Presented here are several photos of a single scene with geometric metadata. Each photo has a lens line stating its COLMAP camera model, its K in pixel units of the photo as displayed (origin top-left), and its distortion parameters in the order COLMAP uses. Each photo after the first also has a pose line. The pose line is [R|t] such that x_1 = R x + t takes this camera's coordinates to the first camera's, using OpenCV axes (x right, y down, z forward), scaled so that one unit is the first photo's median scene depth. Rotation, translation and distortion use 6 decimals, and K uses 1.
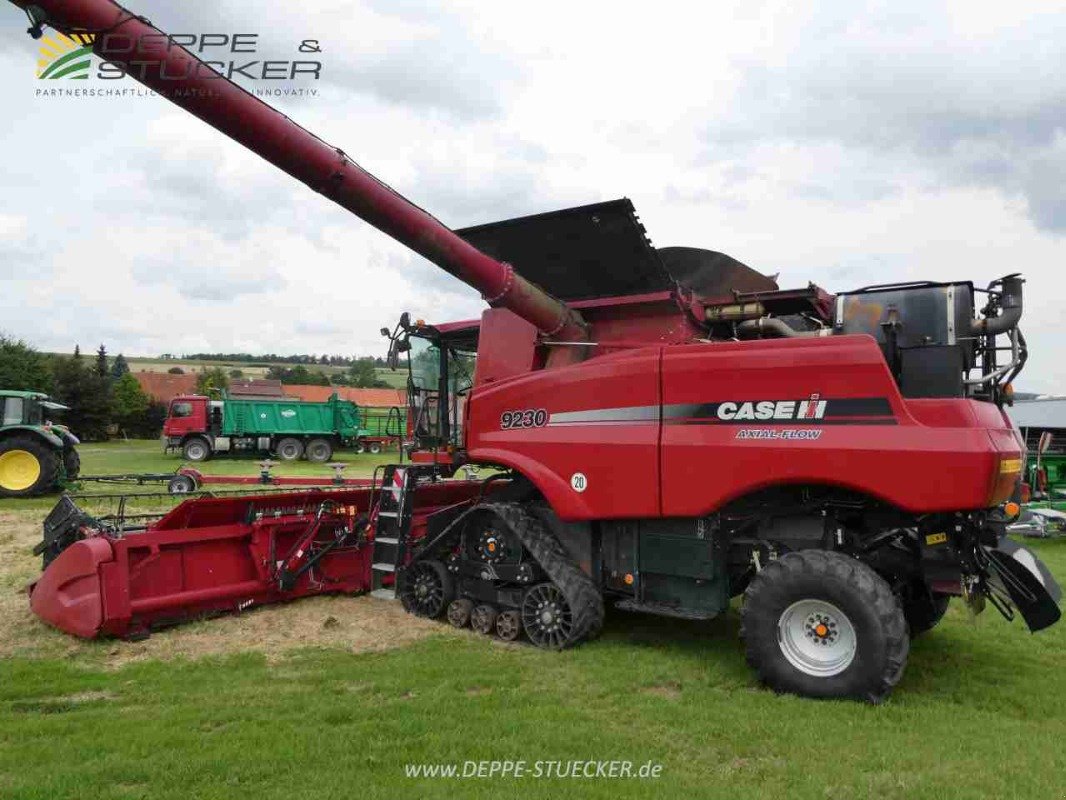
lens RADIAL K [[753.3, 0, 537.2], [0, 753.3, 400.2], [0, 0, 1]] dist [0.000155, 0.001405]
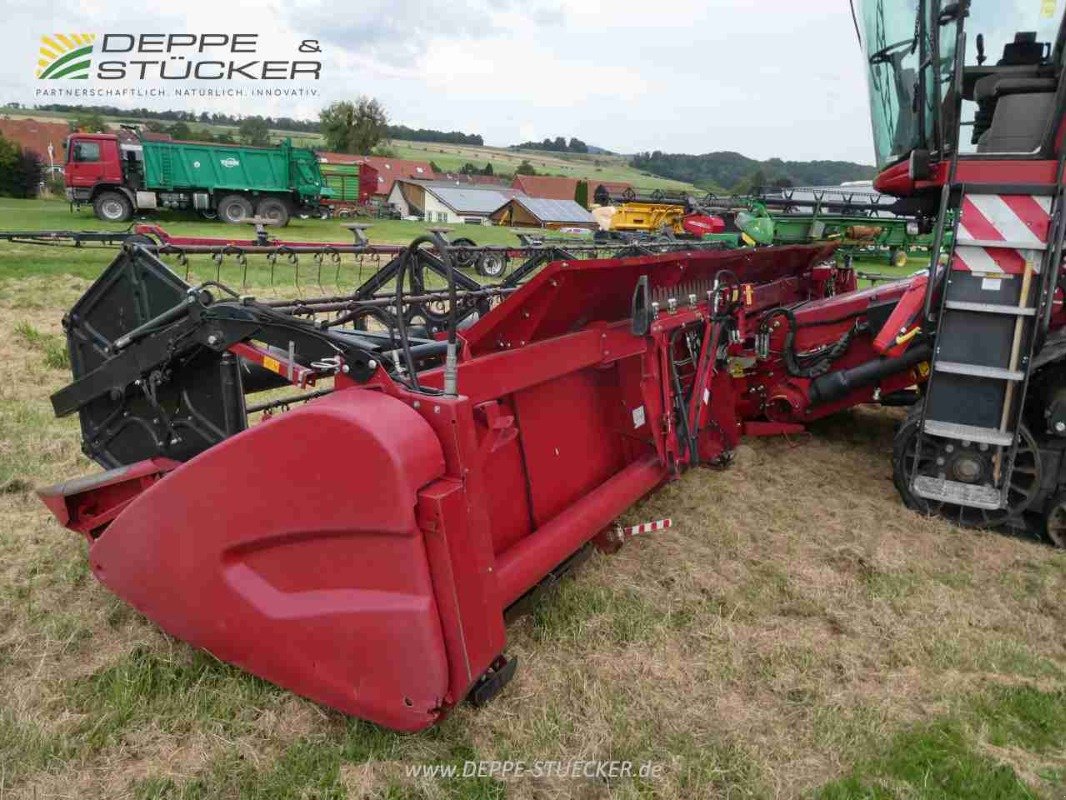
lens RADIAL K [[753.3, 0, 547.9], [0, 753.3, 398.6], [0, 0, 1]] dist [0.000155, 0.001405]
pose [[0.991335, -0.008505, 0.131086, -0.107281], [-0.029455, 0.958101, 0.284913, 0.020135], [-0.128017, -0.286305, 0.949548, 0.140821]]
